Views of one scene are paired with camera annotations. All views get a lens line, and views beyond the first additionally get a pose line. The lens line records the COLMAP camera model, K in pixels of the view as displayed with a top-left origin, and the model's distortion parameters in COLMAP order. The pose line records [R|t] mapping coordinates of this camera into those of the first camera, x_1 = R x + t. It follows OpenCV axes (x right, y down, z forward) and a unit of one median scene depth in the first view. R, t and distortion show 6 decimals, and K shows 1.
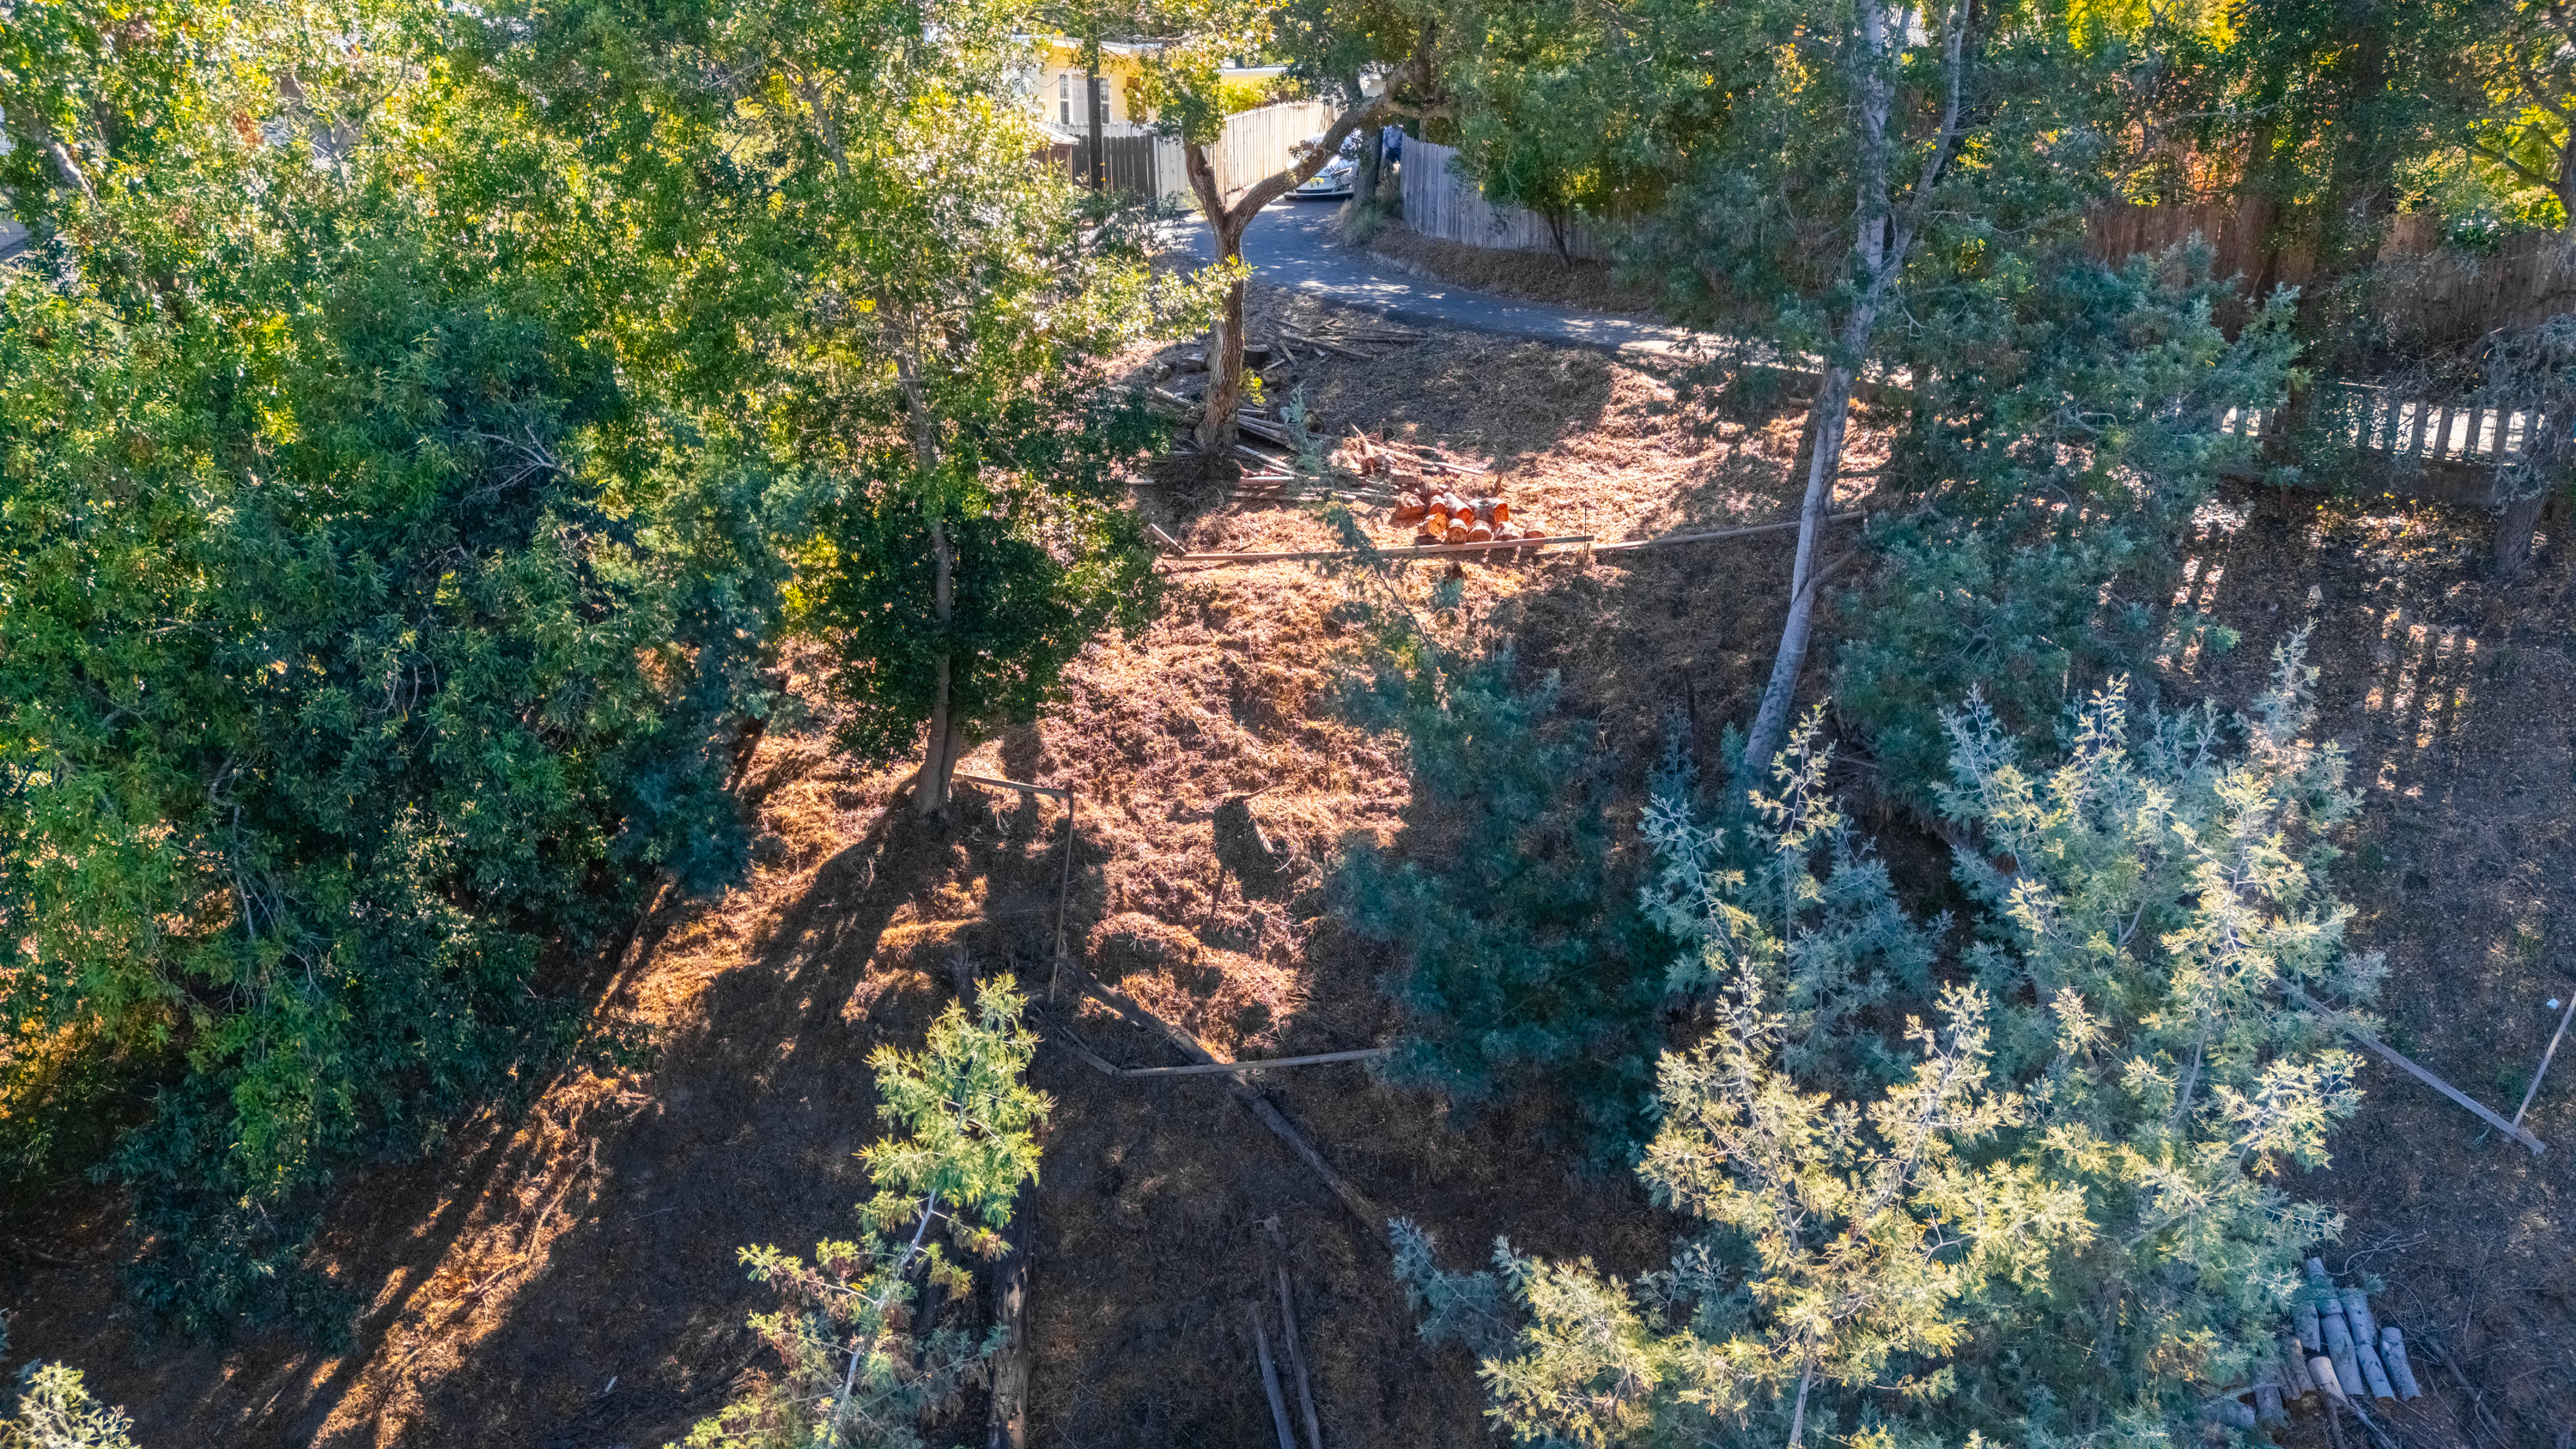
lens RADIAL K [[1876.1, 0, 1293.2], [0, 1876.1, 734.8], [0, 0, 1]] dist [0.084133, -0.095024]
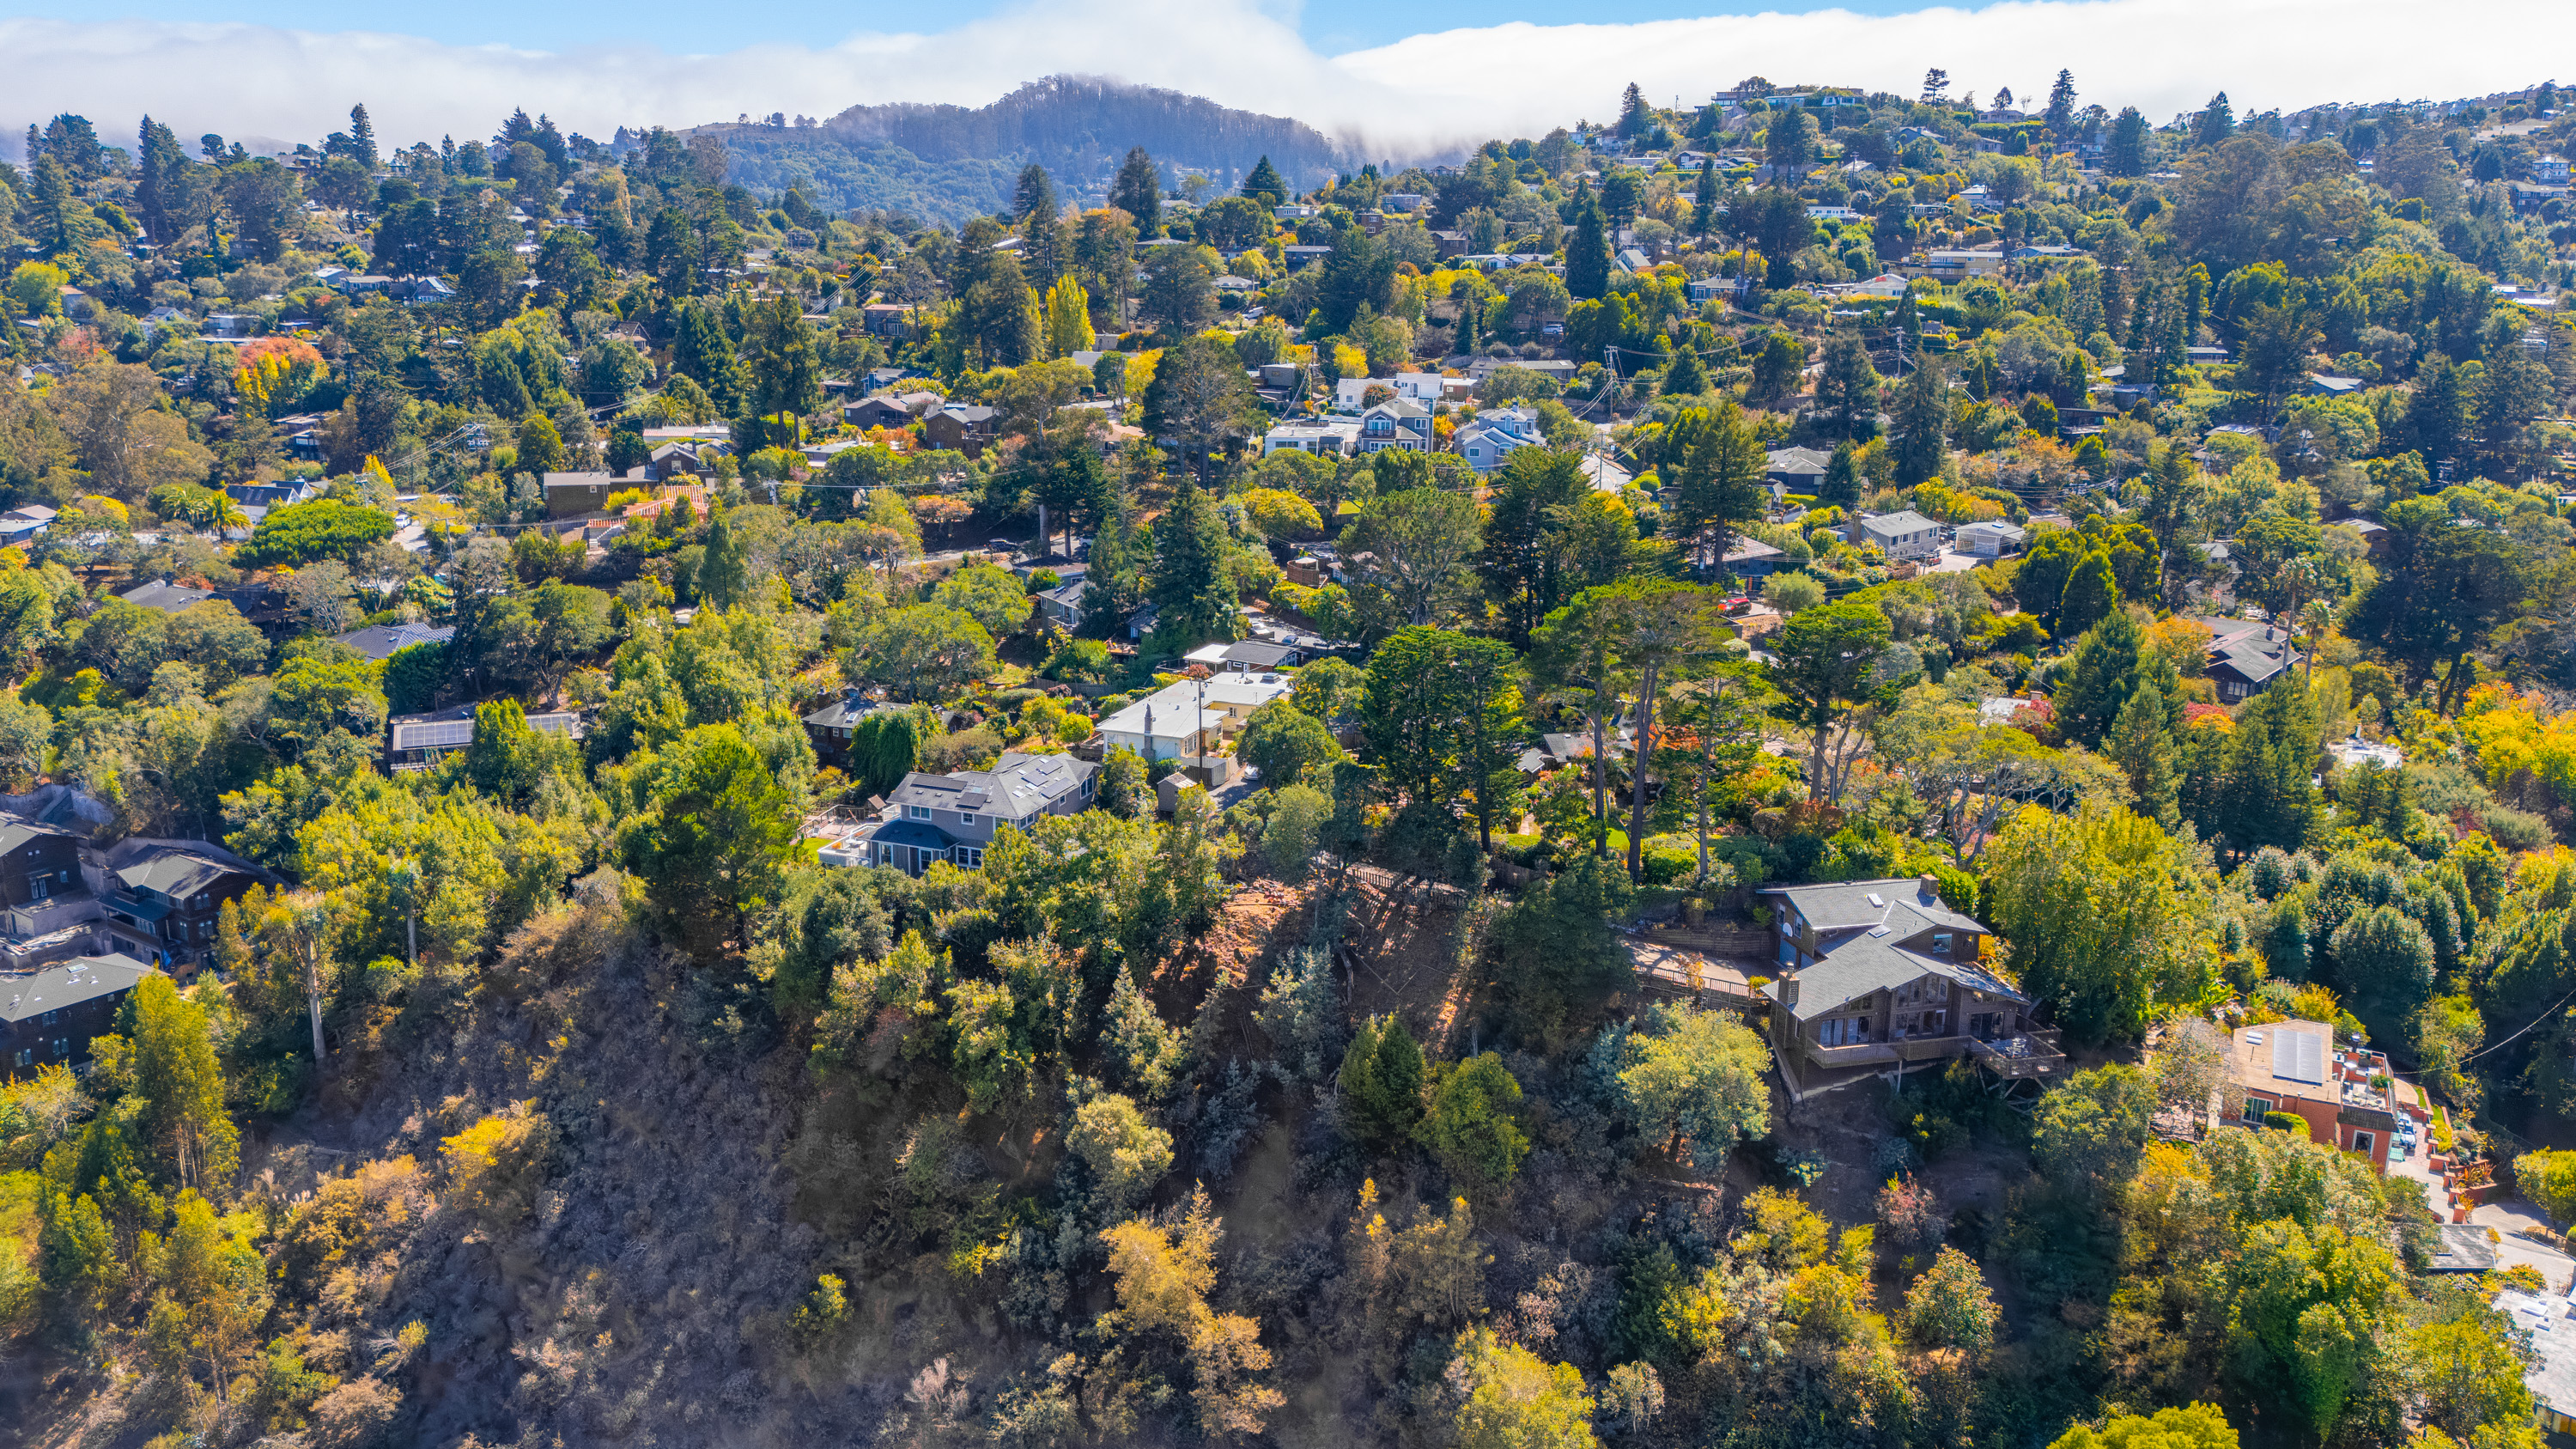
lens RADIAL K [[1876.7, 0, 1280.9], [0, 1876.7, 720.7], [0, 0, 1]] dist [0.084133, -0.095024]
pose [[0.999595, 0.015942, 0.023557, -0.041692], [-0.014817, 0.998775, -0.047210, -0.411470], [-0.024281, 0.046842, 0.998607, -5.100130]]
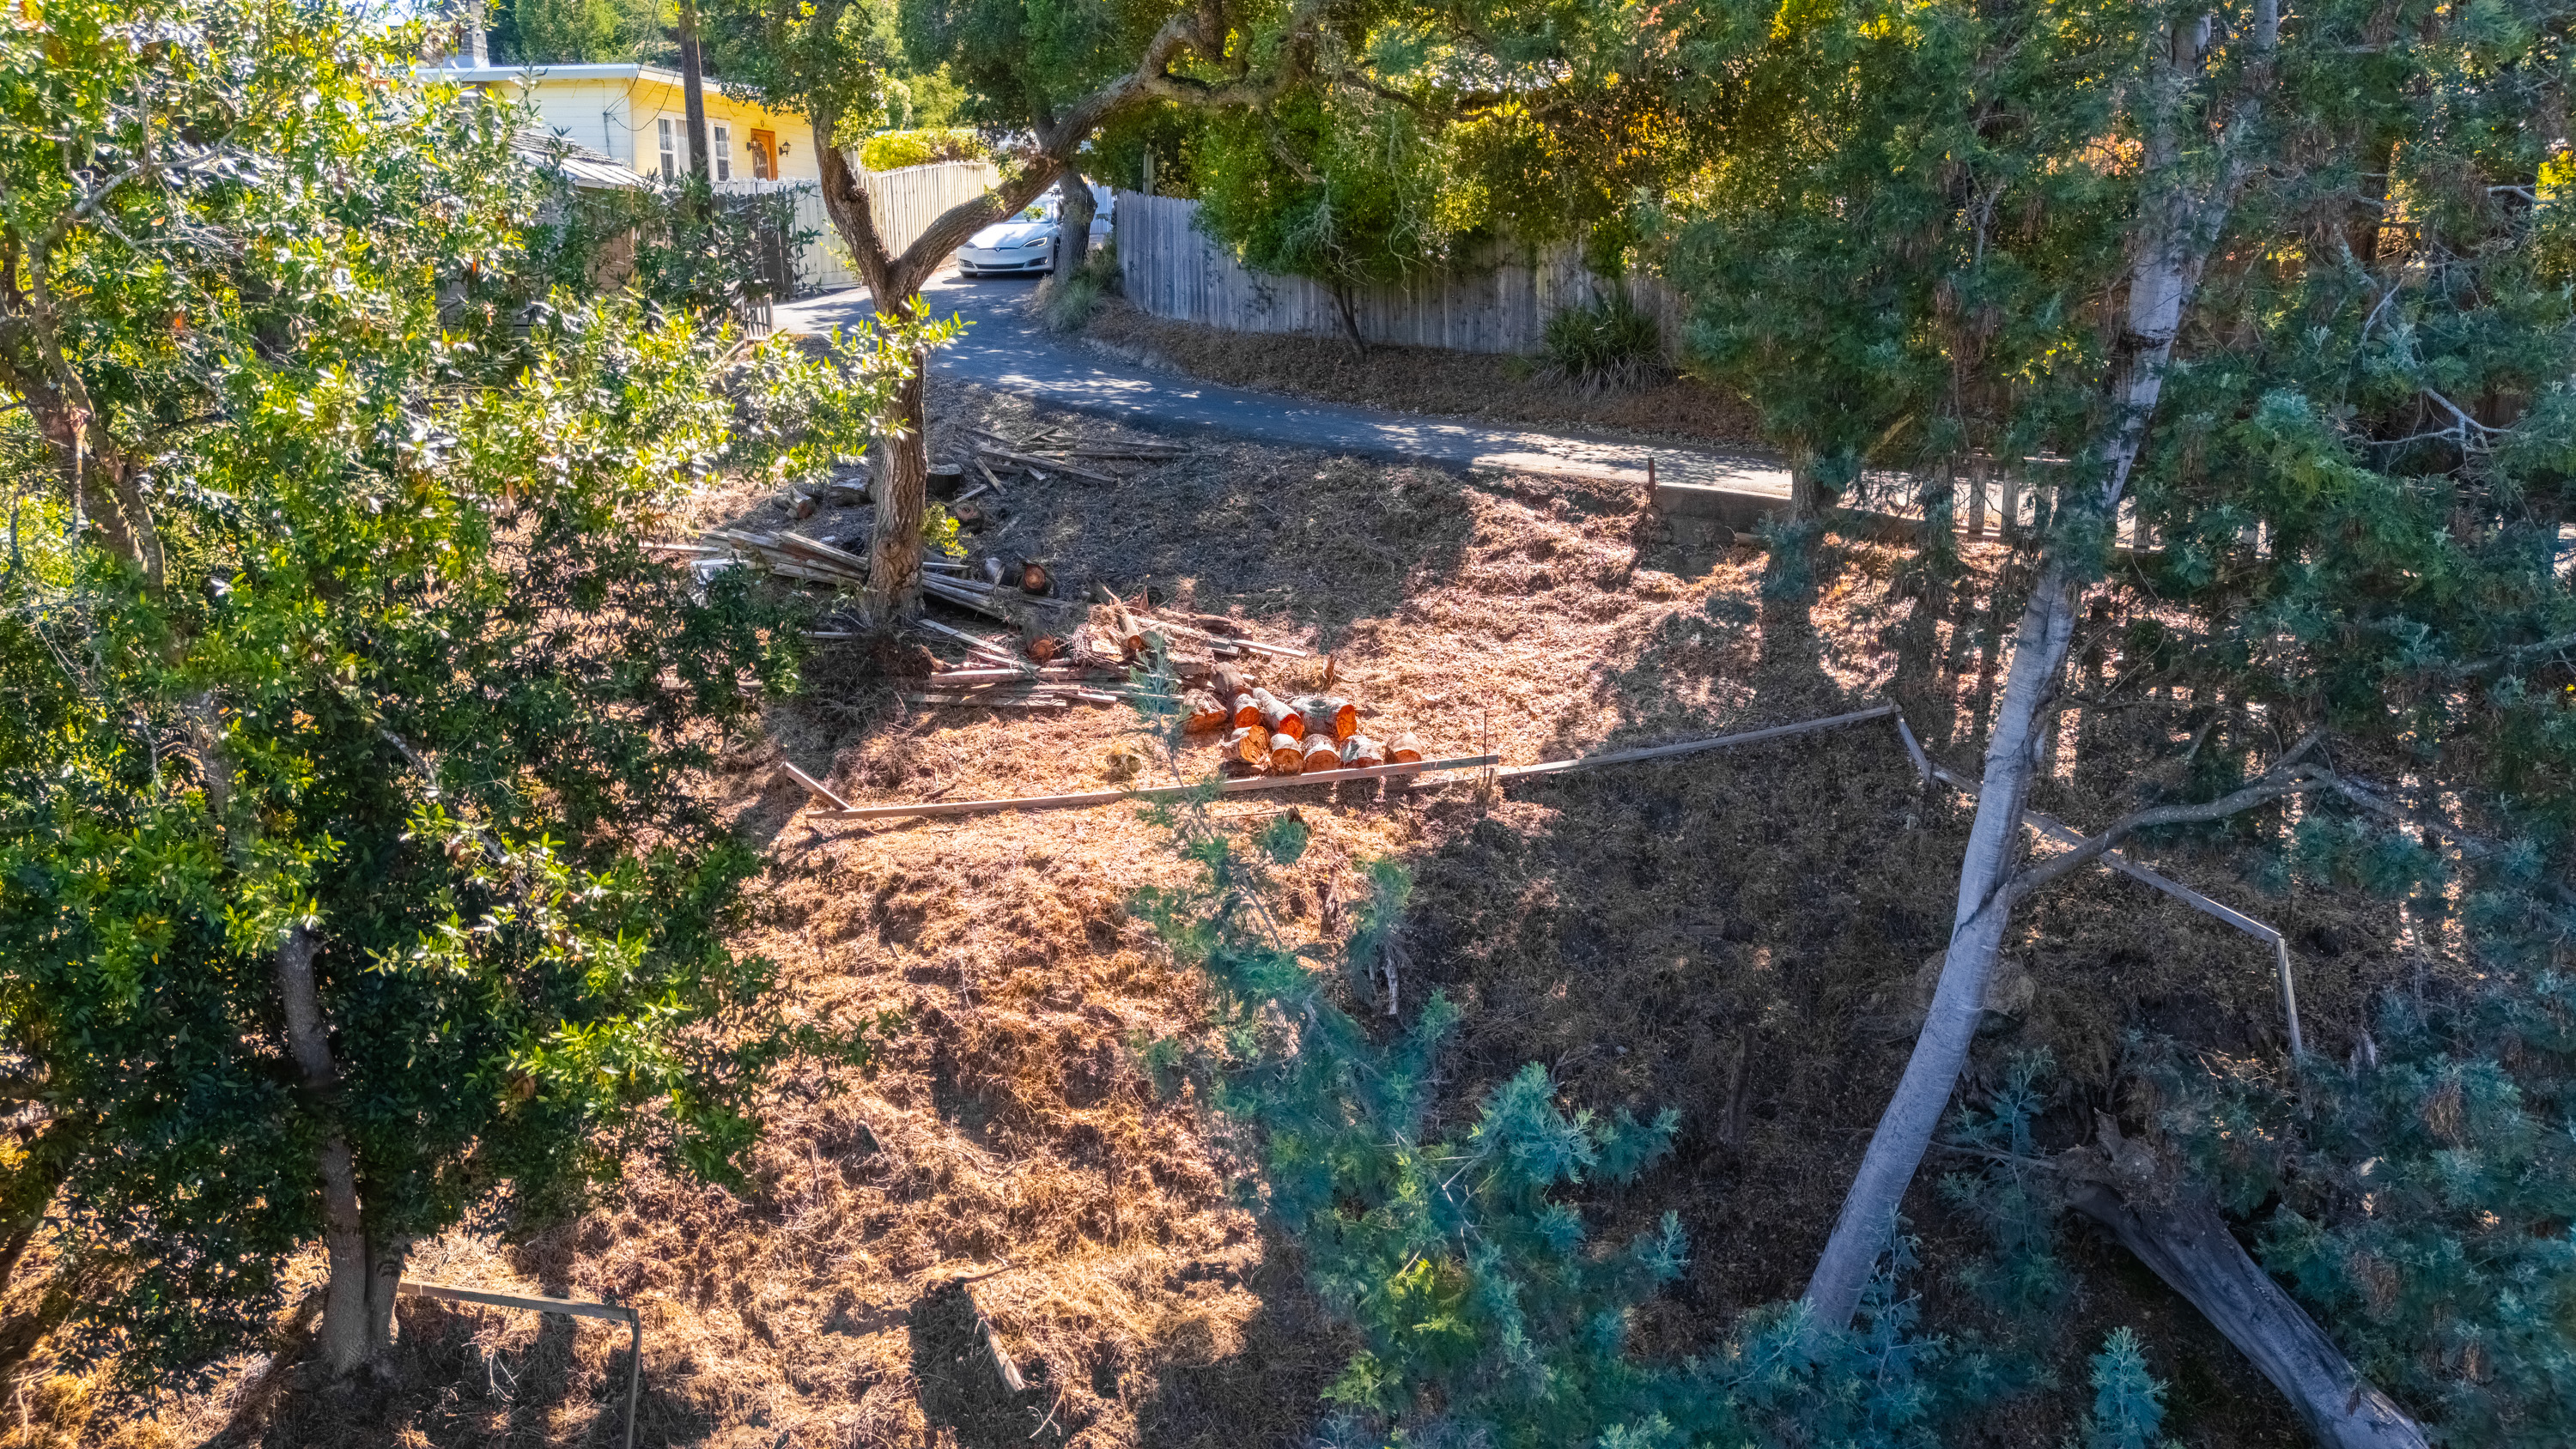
lens RADIAL K [[1876.1, 0, 1313.2], [0, 1876.1, 726.4], [0, 0, 1]] dist [0.084133, -0.095024]
pose [[0.983216, -0.040875, 0.177805, -0.016782], [0.051013, 0.997300, -0.052822, -0.088368], [-0.175166, 0.061006, 0.982647, 0.393713]]
